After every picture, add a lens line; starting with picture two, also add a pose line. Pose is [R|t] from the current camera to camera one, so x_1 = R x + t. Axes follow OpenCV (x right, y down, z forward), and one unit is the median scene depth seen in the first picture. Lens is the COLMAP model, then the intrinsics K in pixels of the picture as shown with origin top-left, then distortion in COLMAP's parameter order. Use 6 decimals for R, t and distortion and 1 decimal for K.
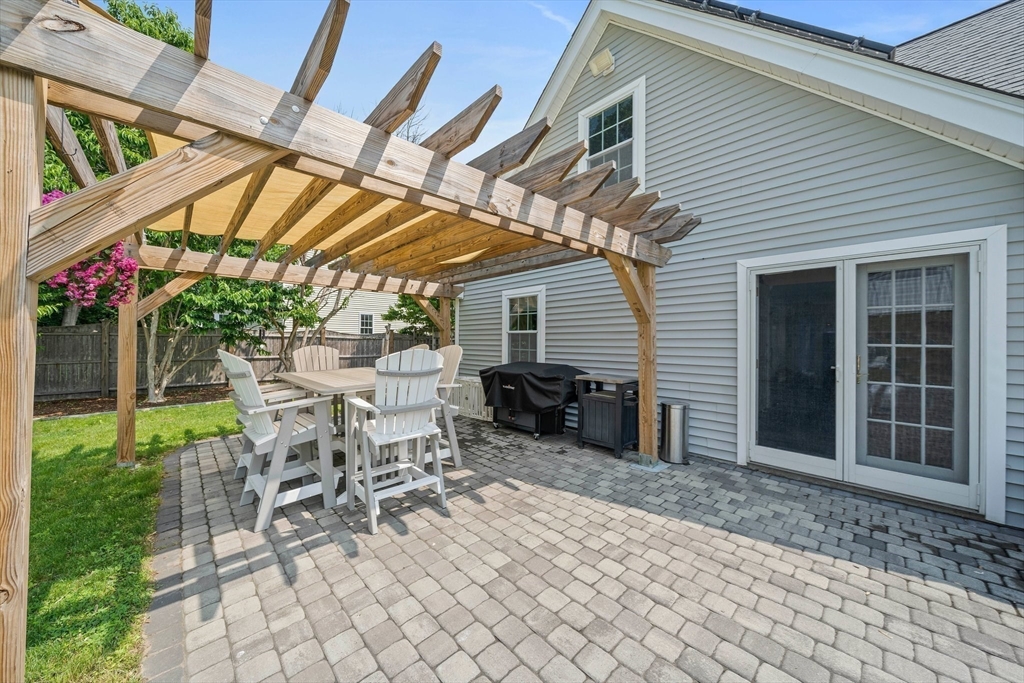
lens RADIAL K [[356.0, 0, 505.9], [0, 356.0, 335.3], [0, 0, 1]] dist [-0.006181, -0.000005]
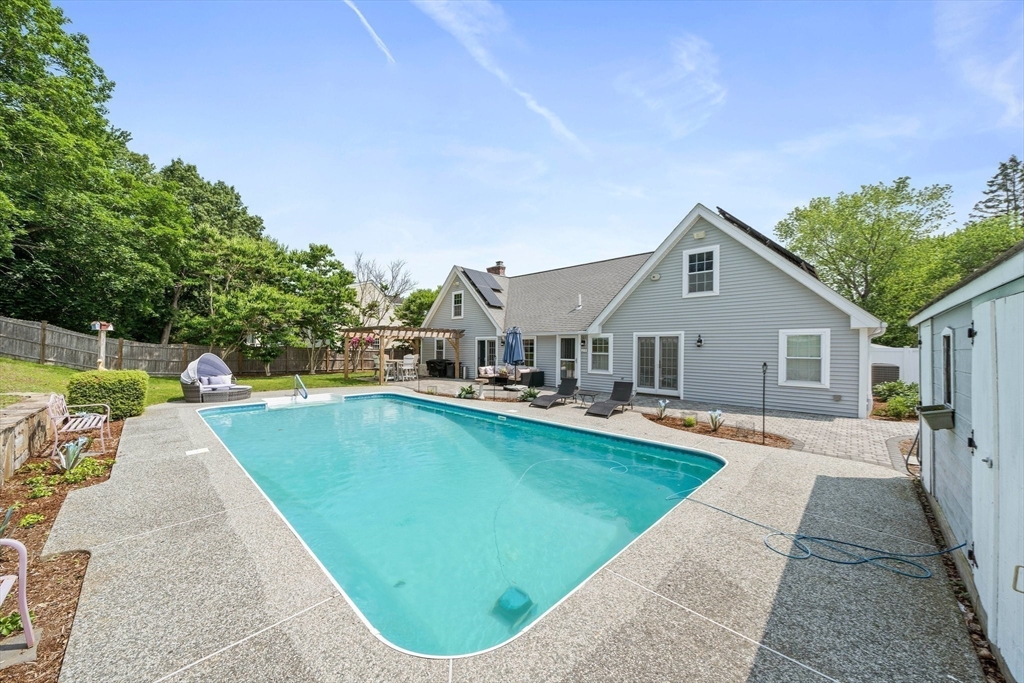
lens RADIAL K [[356.0, 0, 505.9], [0, 356.0, 335.3], [0, 0, 1]] dist [-0.006181, -0.000005]
pose [[0.998839, 0.007704, 0.047555, 0.566171], [-0.006563, 0.999688, -0.024113, -0.081840], [-0.047726, 0.023773, 0.998578, -2.662855]]
